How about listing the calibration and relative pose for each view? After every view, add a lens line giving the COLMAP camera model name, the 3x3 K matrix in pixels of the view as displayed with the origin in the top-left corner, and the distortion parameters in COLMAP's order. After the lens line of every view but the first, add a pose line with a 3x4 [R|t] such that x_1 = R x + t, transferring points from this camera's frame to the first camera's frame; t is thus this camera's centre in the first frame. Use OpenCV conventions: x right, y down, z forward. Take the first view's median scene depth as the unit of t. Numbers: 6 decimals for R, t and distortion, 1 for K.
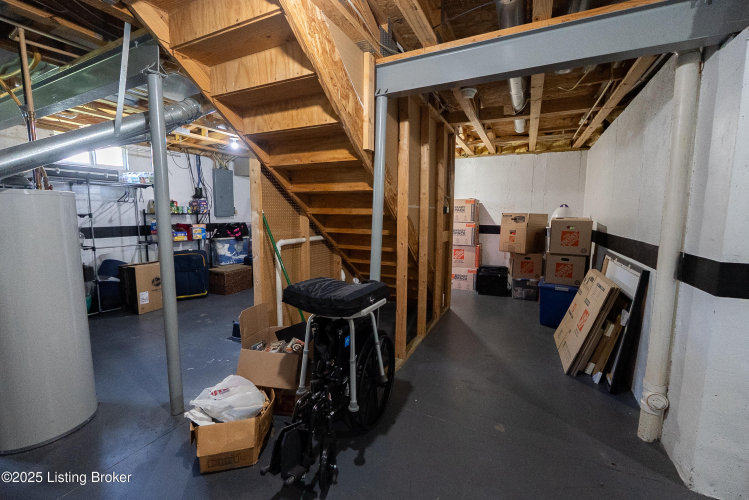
lens RADIAL K [[319.3, 0, 374.1], [0, 319.3, 247.6], [0, 0, 1]] dist [-0.003249, -0.000464]
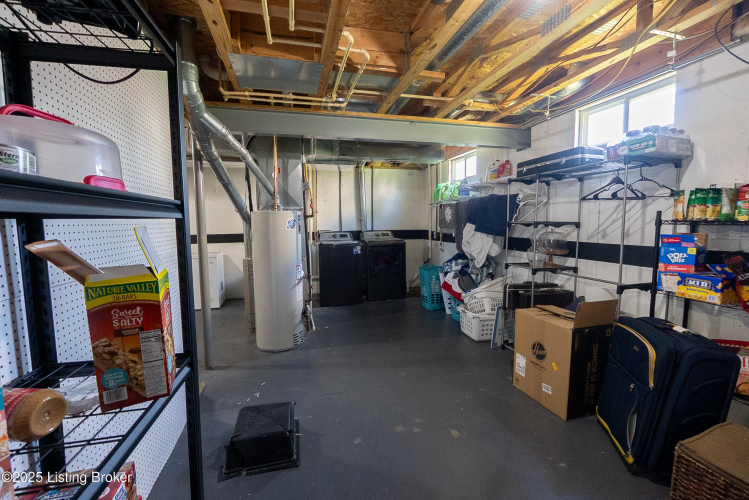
lens RADIAL K [[319.3, 0, 374.1], [0, 319.3, 247.6], [0, 0, 1]] dist [-0.003249, -0.000464]
pose [[-0.750028, 0.058479, -0.658815, -0.111113], [-0.066989, 0.984245, 0.163629, -0.103027], [0.658004, 0.166860, -0.734294, 0.942481]]
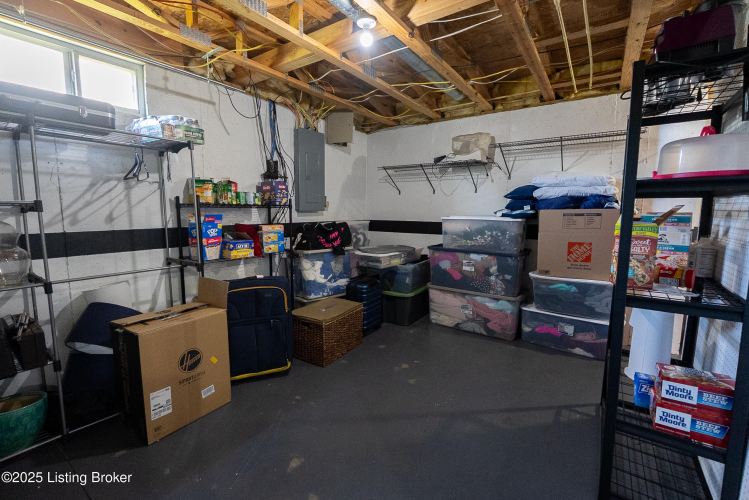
lens RADIAL K [[319.3, 0, 374.1], [0, 319.3, 247.6], [0, 0, 1]] dist [-0.003249, -0.000464]
pose [[0.989096, 0.017996, -0.146169, -0.298870], [-0.016764, 0.999813, 0.009661, -0.043289], [0.146315, -0.007105, 0.989212, 0.486199]]
